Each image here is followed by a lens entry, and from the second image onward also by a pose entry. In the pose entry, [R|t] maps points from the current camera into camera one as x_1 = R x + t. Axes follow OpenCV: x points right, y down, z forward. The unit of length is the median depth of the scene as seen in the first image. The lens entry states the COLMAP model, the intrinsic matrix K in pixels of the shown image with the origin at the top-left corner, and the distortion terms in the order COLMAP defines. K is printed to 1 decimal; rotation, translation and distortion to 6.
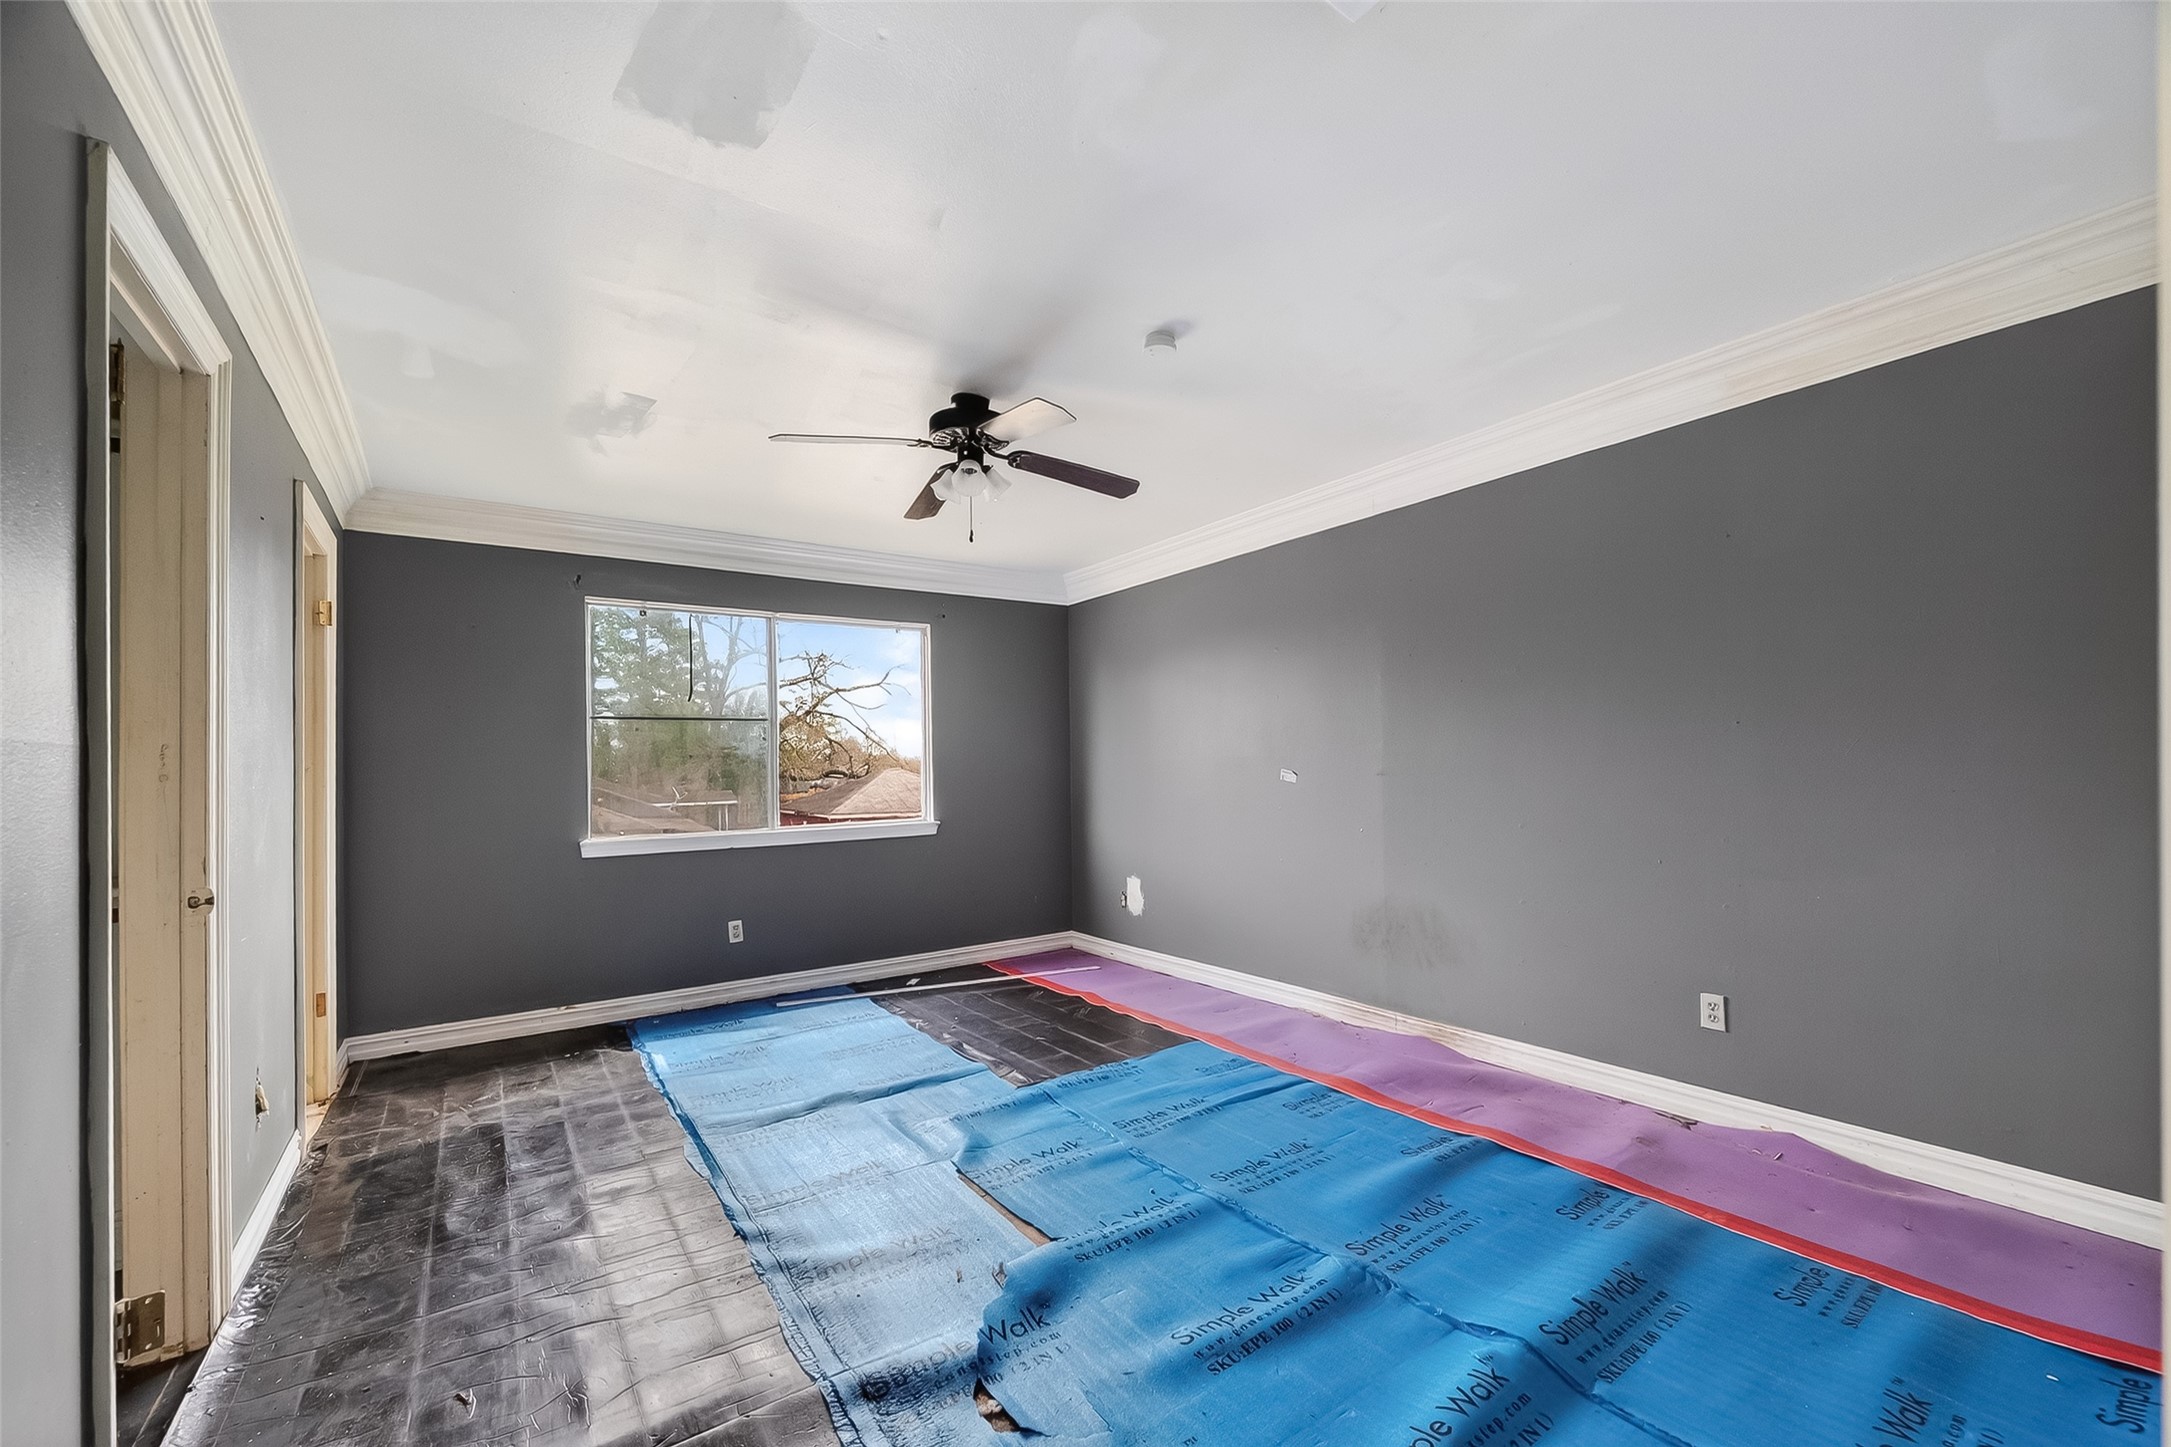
lens RADIAL K [[870.4, 0, 1083.9], [0, 870.4, 745.0], [0, 0, 1]] dist [-0.003067, 0.000022]
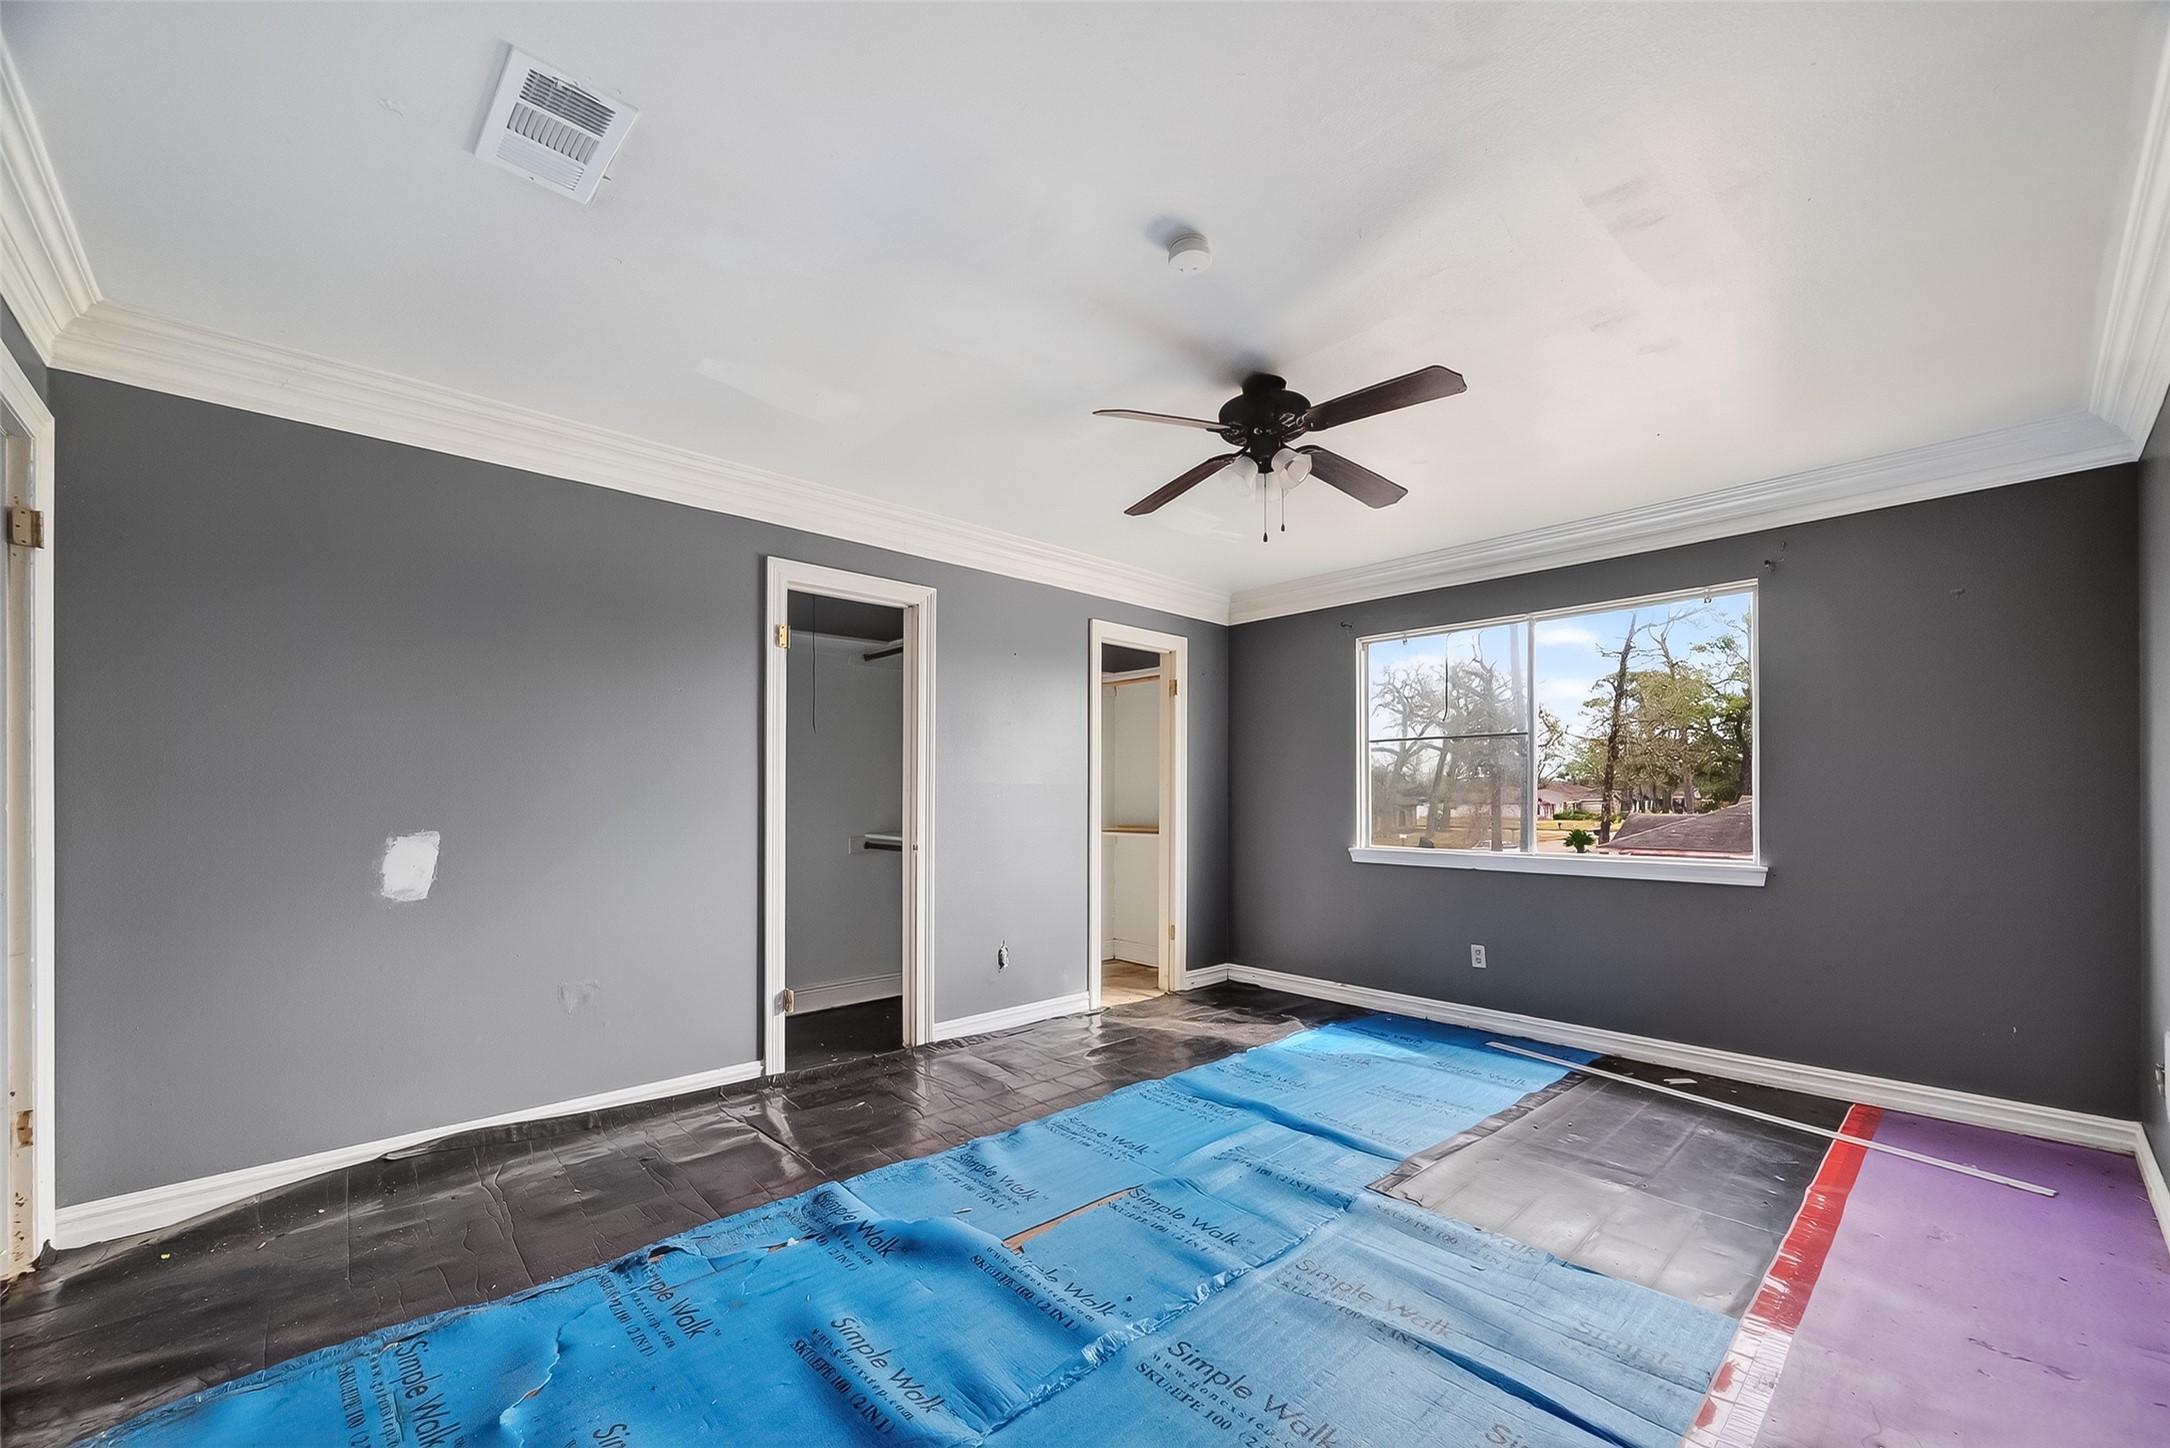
lens RADIAL K [[870.0, 0, 1120.8], [0, 870.0, 765.7], [0, 0, 1]] dist [-0.003067, 0.000022]
pose [[0.162278, -0.010032, -0.986694, 0.531313], [0.024143, 0.999689, -0.006194, 0.000534], [0.986450, -0.022817, 0.162470, 0.503295]]
